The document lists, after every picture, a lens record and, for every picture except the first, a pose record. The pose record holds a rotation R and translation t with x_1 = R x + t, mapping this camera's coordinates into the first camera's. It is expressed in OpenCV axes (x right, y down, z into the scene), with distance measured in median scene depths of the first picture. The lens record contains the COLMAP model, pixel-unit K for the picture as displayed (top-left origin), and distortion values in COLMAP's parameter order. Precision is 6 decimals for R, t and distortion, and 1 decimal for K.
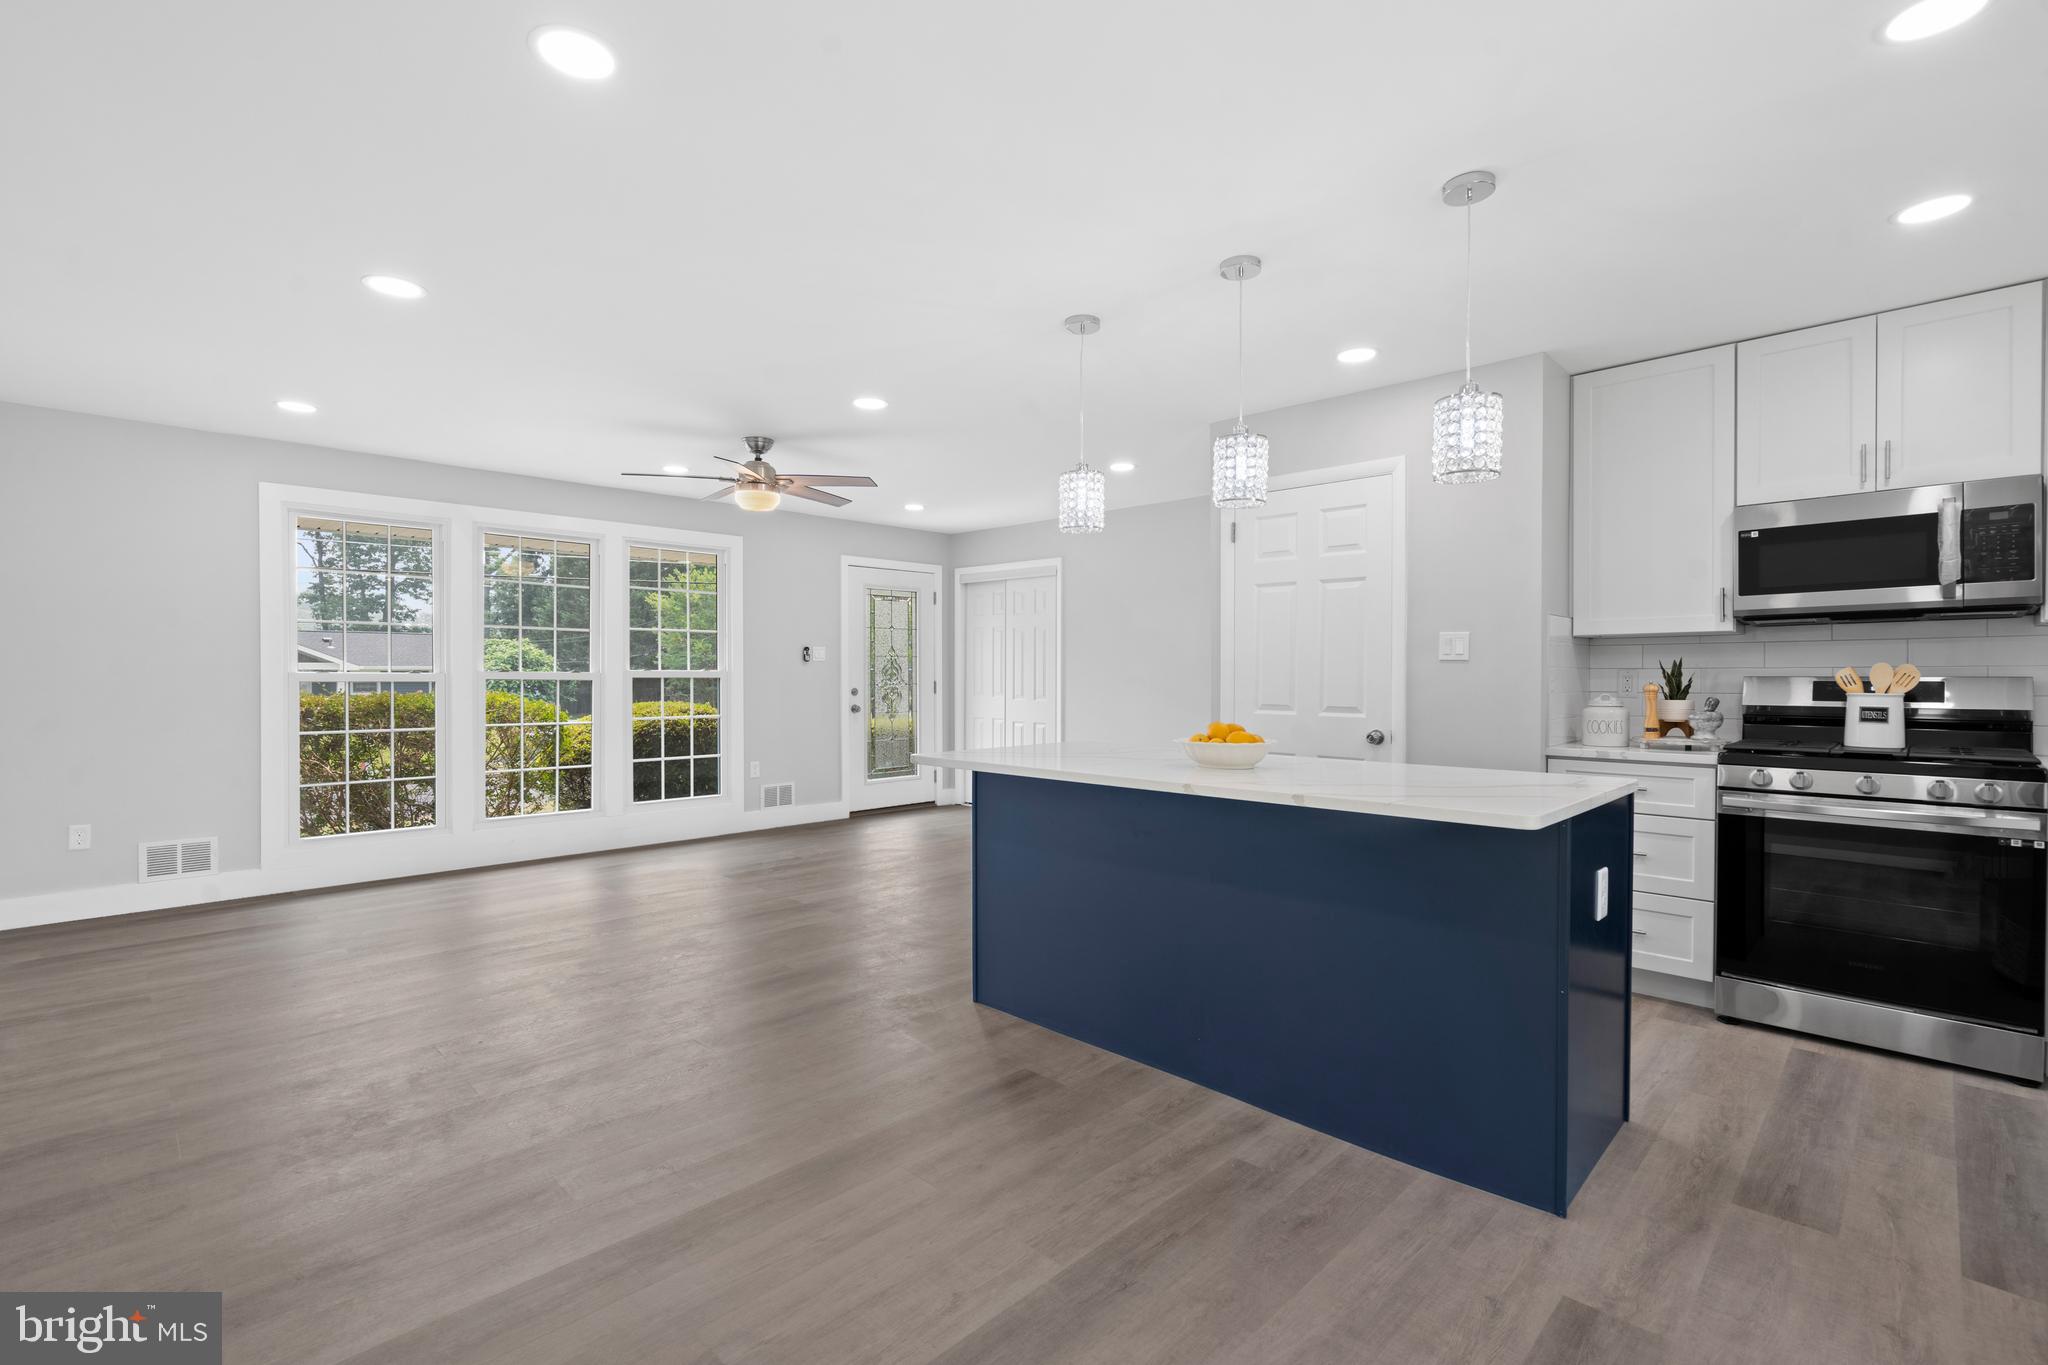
lens RADIAL K [[929.4, 0, 1016.1], [0, 929.4, 682.1], [0, 0, 1]] dist [-0.004241, 0.001857]
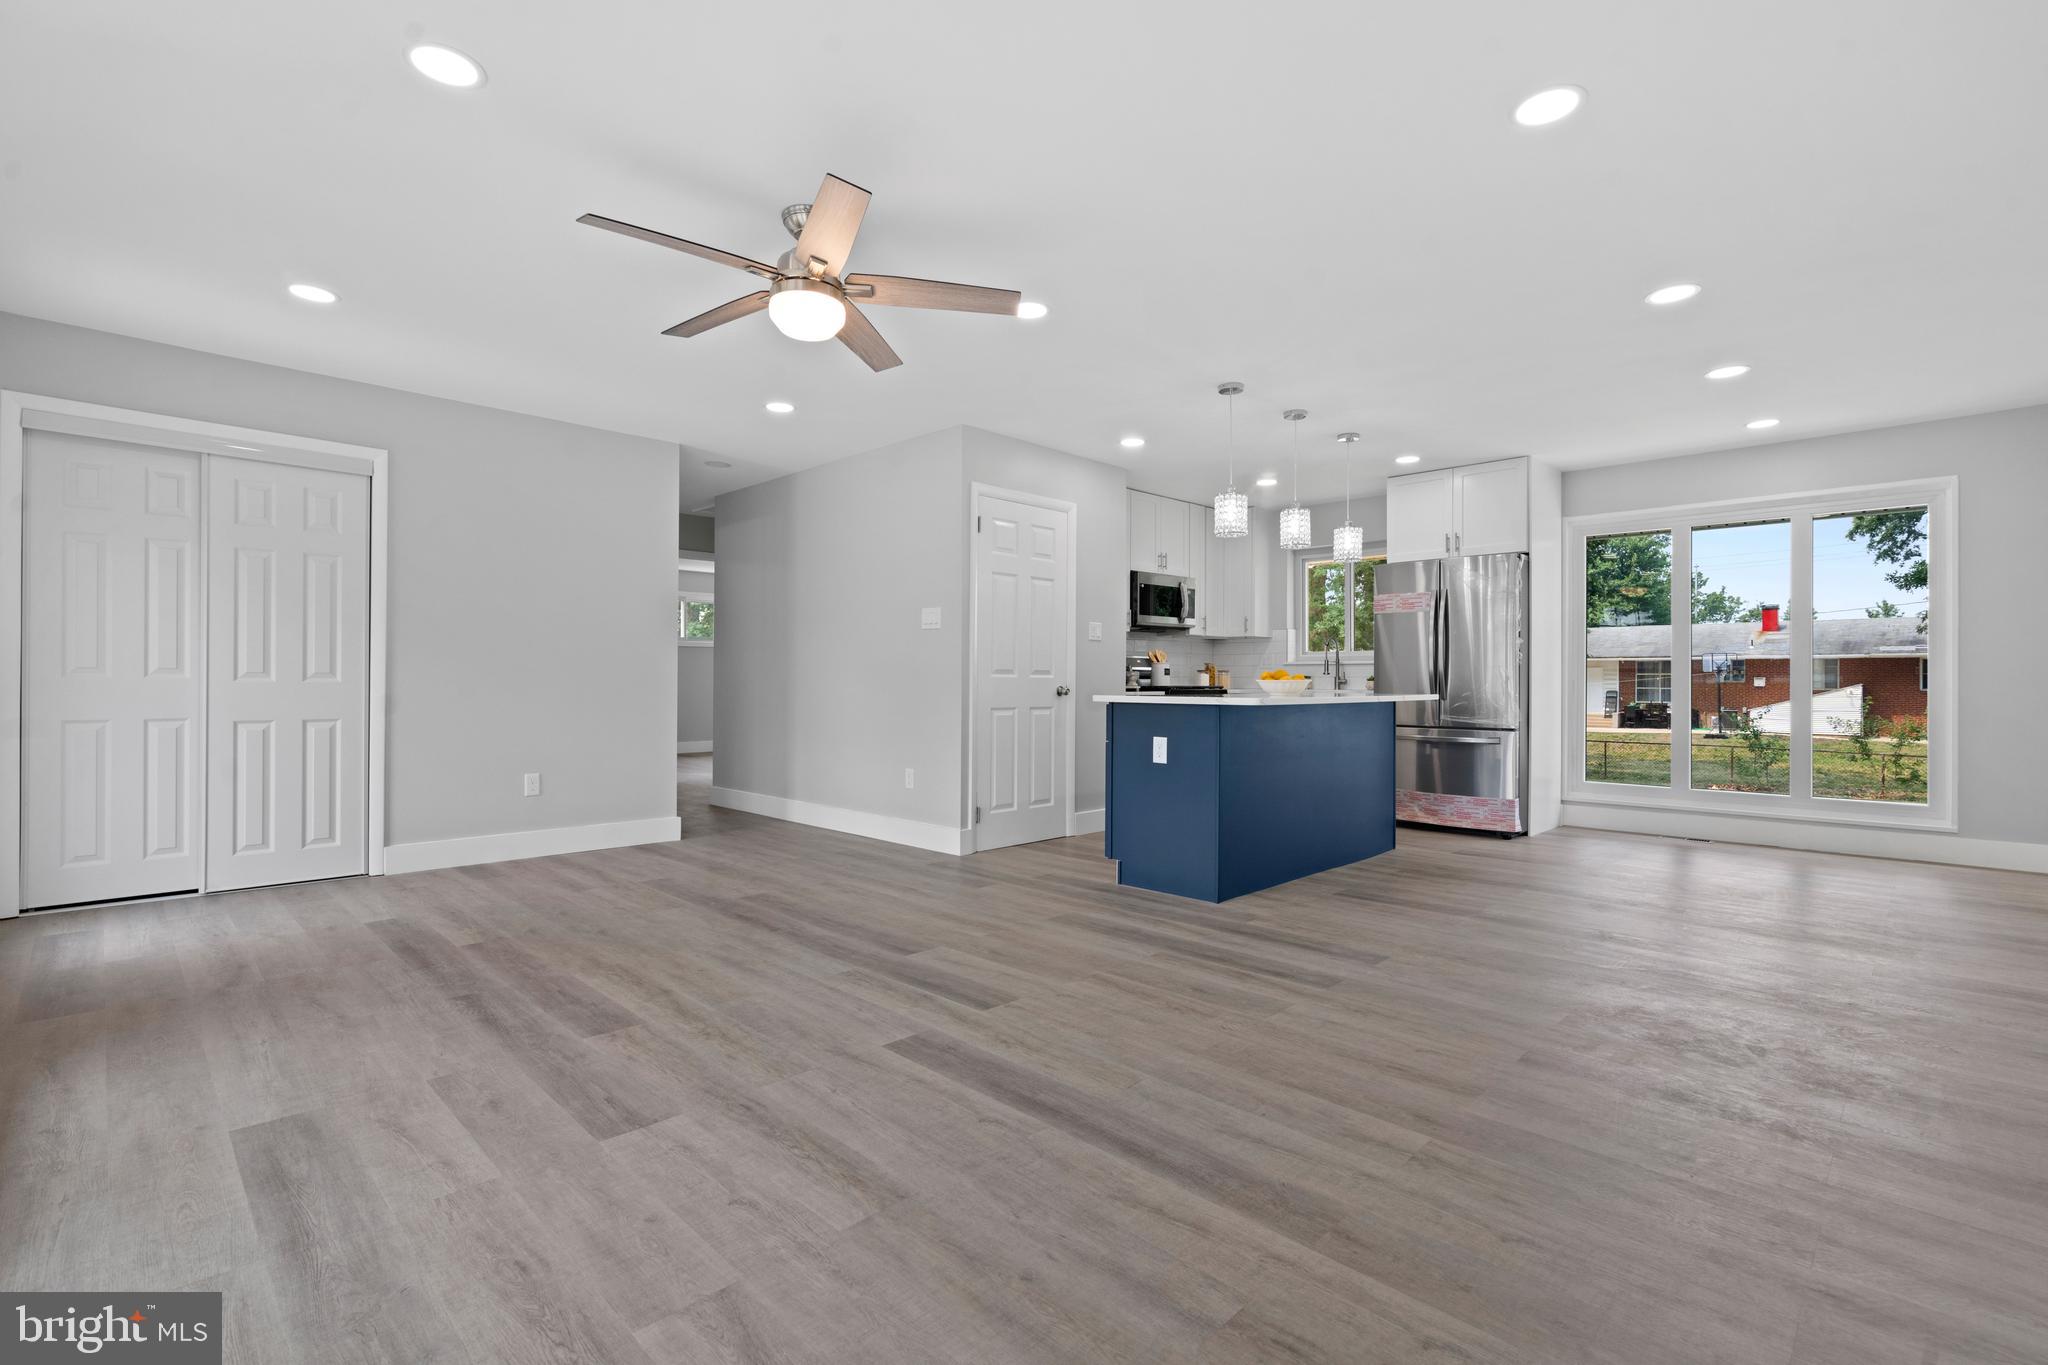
lens RADIAL K [[929.4, 0, 1030.0], [0, 929.4, 684.4], [0, 0, 1]] dist [-0.004241, 0.001857]
pose [[-0.011311, -0.002889, 0.999932, -0.898020], [0.008328, 0.999961, 0.002983, 0.037290], [-0.999901, 0.008361, -0.011286, 0.898905]]
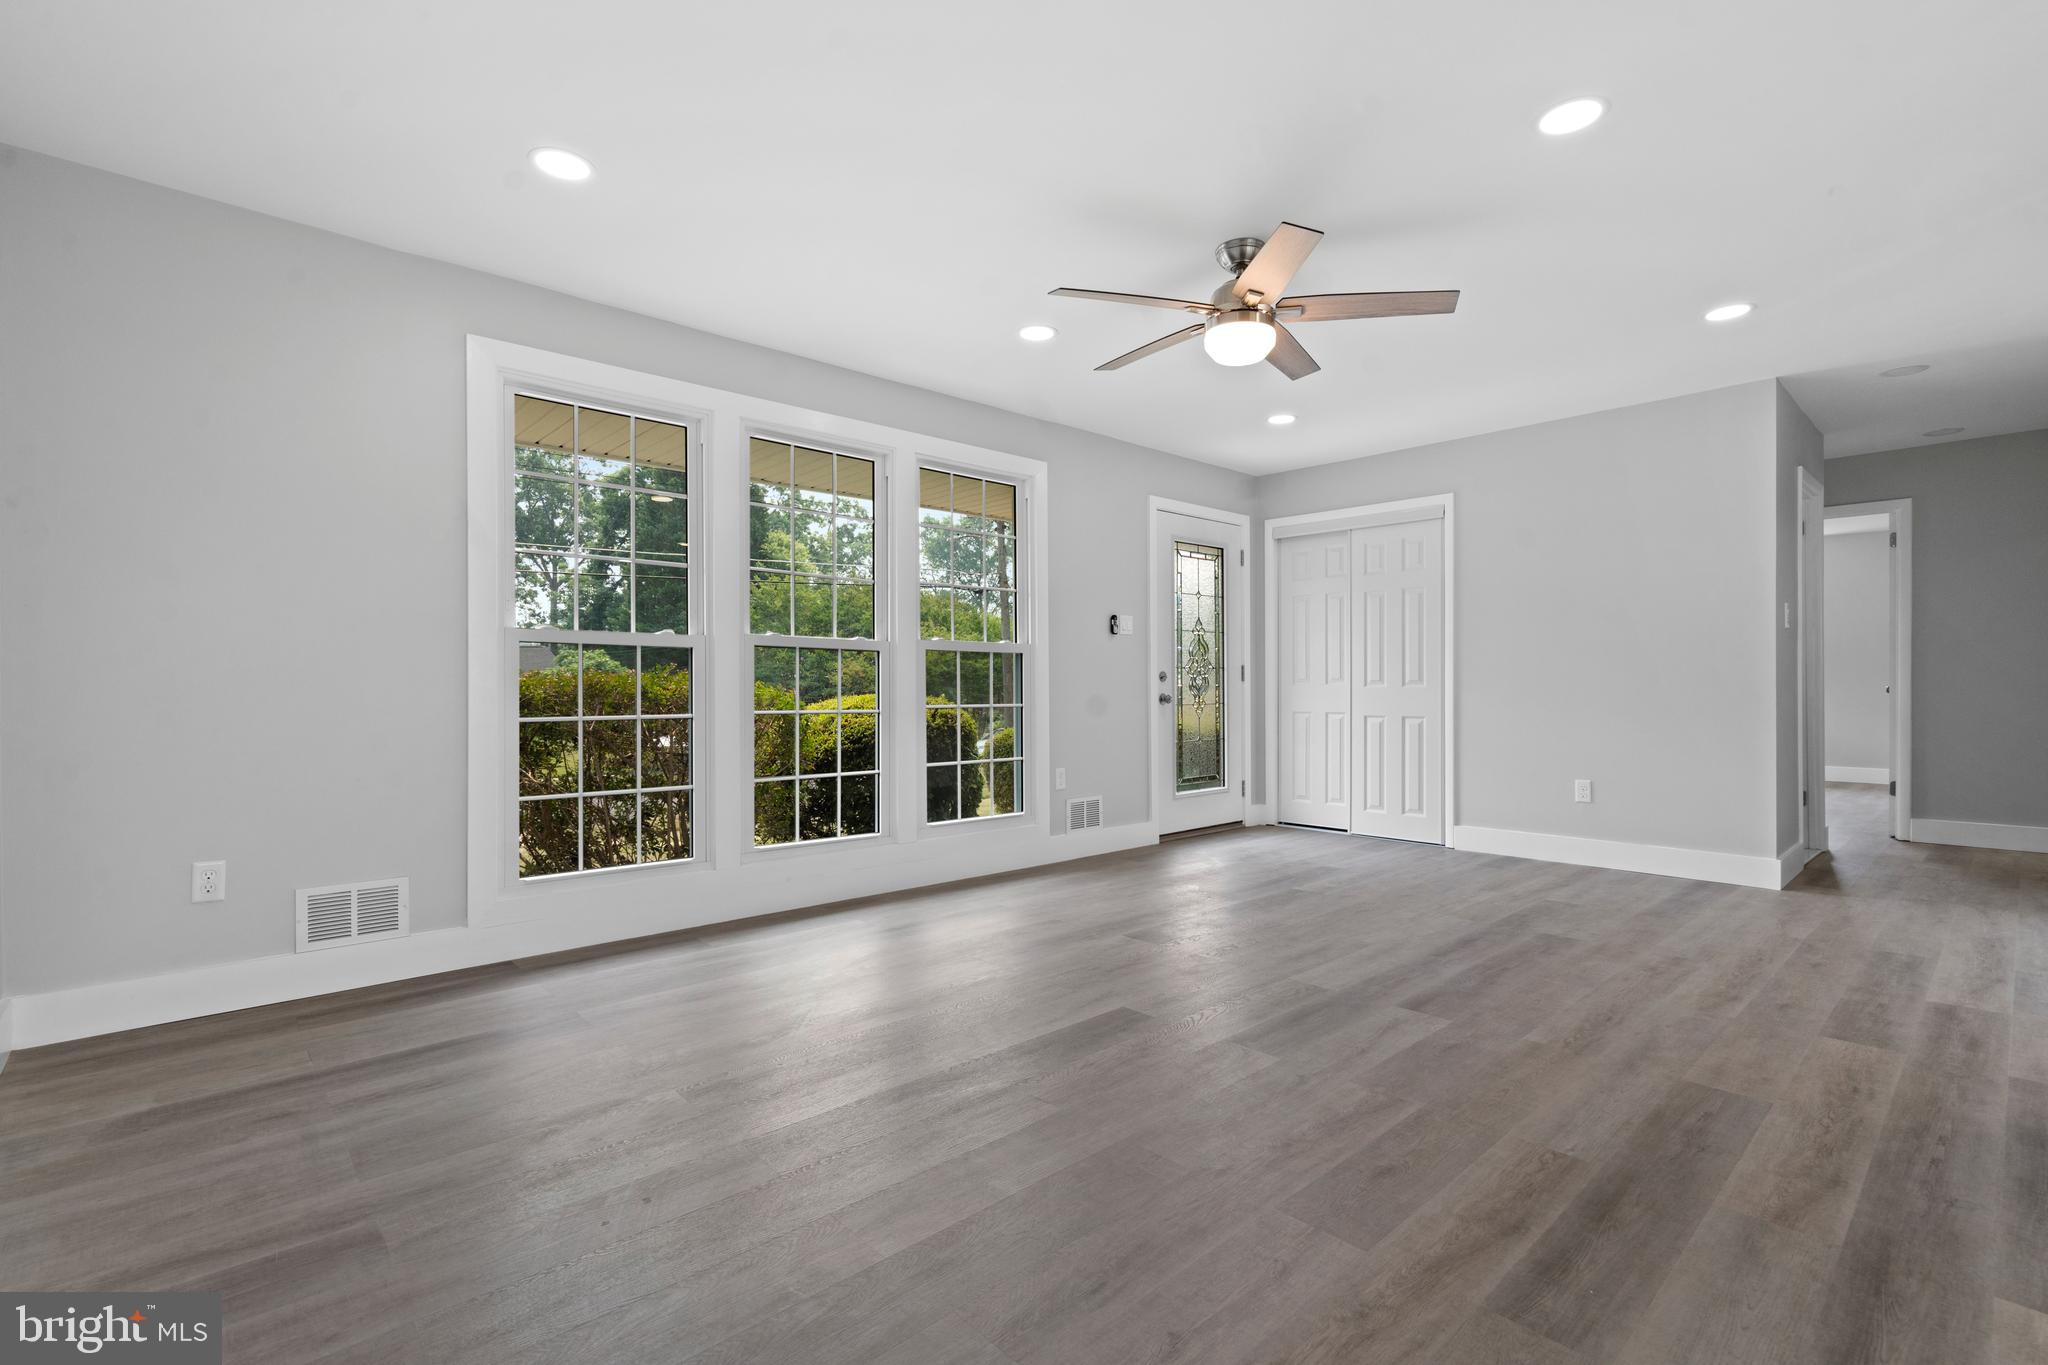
lens RADIAL K [[929.4, 0, 1013.5], [0, 929.4, 688.3], [0, 0, 1]] dist [-0.004241, 0.001857]
pose [[0.998965, -0.005027, -0.045216, -0.413468], [0.004517, 0.999925, -0.011390, 0.044510], [0.045270, 0.011174, 0.998912, 0.376050]]
